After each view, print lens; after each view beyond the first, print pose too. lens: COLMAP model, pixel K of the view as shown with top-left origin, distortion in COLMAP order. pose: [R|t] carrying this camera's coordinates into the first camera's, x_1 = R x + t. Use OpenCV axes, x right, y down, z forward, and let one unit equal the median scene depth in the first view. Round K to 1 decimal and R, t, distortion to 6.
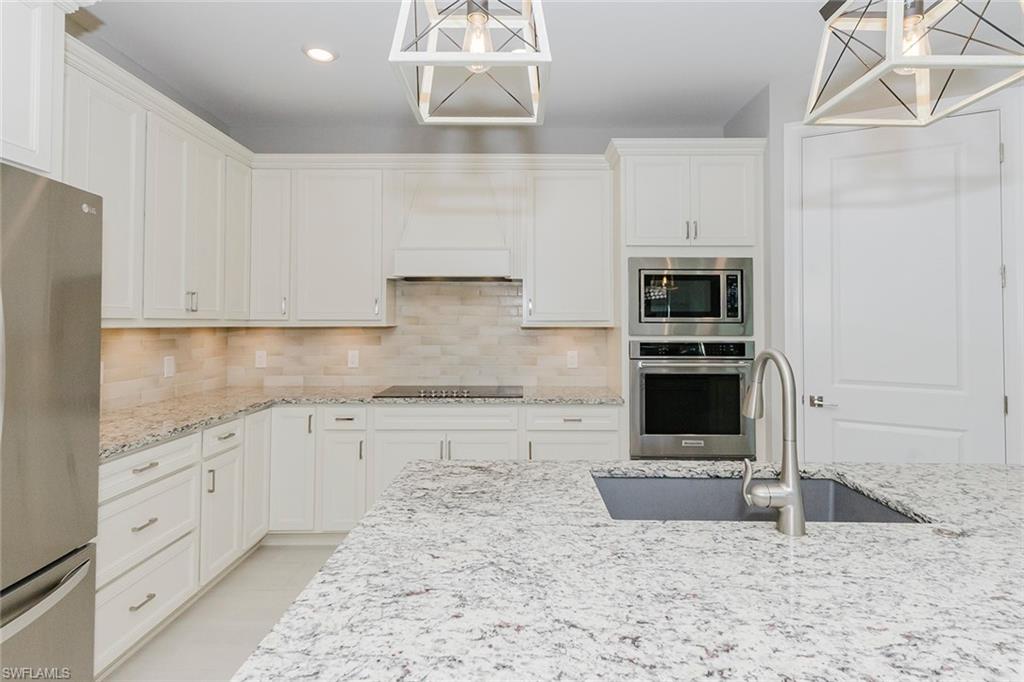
lens RADIAL K [[507.7, 0, 514.9], [0, 507.7, 306.8], [0, 0, 1]] dist [-0.001931, -0.000212]
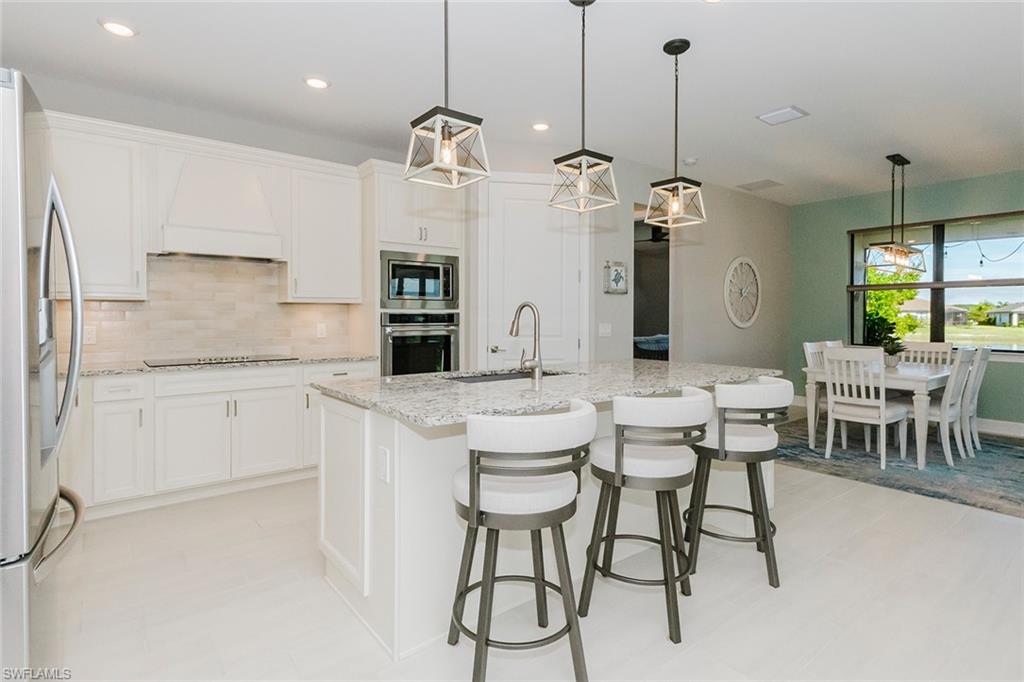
lens RADIAL K [[522.2, 0, 508.7], [0, 522.2, 317.4], [0, 0, 1]] dist [-0.000775, -0.000076]
pose [[0.774469, -0.007405, 0.632568, -0.386912], [-0.018863, 0.999217, 0.034792, 0.025010], [-0.632330, -0.038878, 0.773723, -0.282675]]
